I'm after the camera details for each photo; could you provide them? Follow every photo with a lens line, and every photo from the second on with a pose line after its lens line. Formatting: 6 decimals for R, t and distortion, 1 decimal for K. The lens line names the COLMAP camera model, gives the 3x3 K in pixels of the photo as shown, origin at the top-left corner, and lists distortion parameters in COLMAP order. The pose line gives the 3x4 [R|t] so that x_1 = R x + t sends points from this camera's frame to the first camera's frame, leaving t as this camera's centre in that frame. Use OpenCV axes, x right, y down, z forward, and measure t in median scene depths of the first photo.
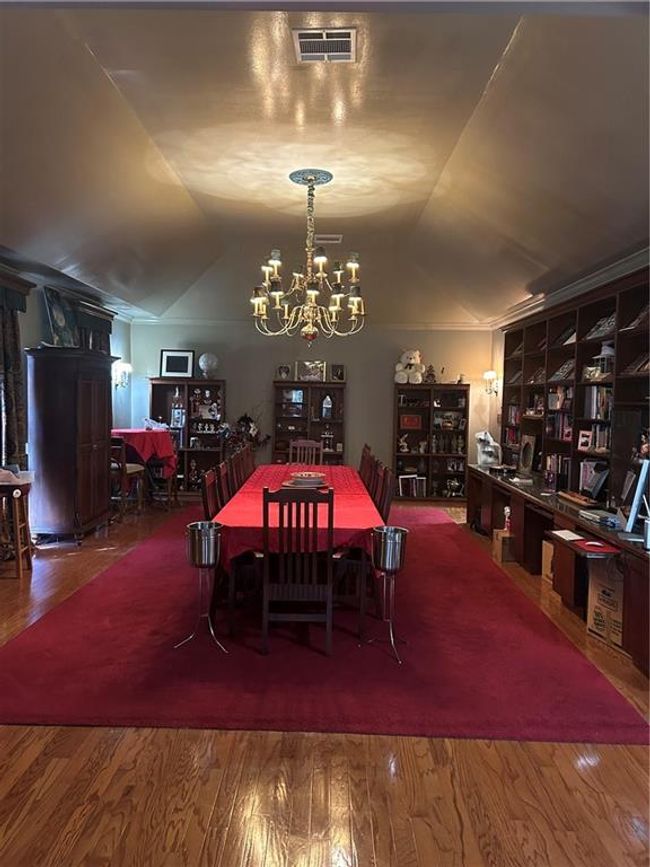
lens RADIAL K [[667.0, 0, 323.7], [0, 667.0, 419.0], [0, 0, 1]] dist [0.053447, 0.000423]
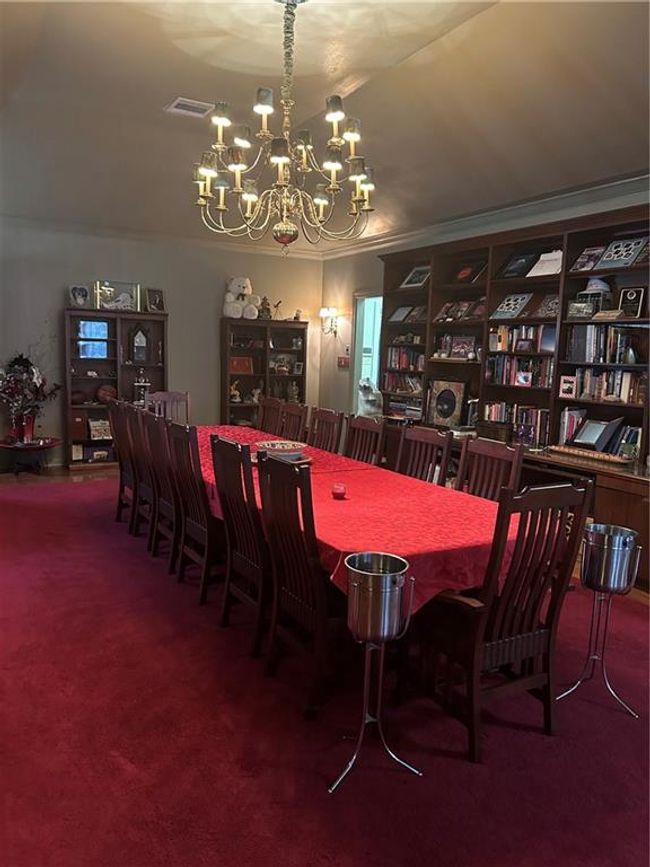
lens RADIAL K [[667.0, 0, 323.7], [0, 667.0, 419.0], [0, 0, 1]] dist [0.053447, 0.000423]
pose [[0.860852, -0.041338, 0.507173, -0.209304], [-0.002238, 0.996378, 0.085010, -0.000430], [-0.508850, -0.074316, 0.857642, 0.243251]]
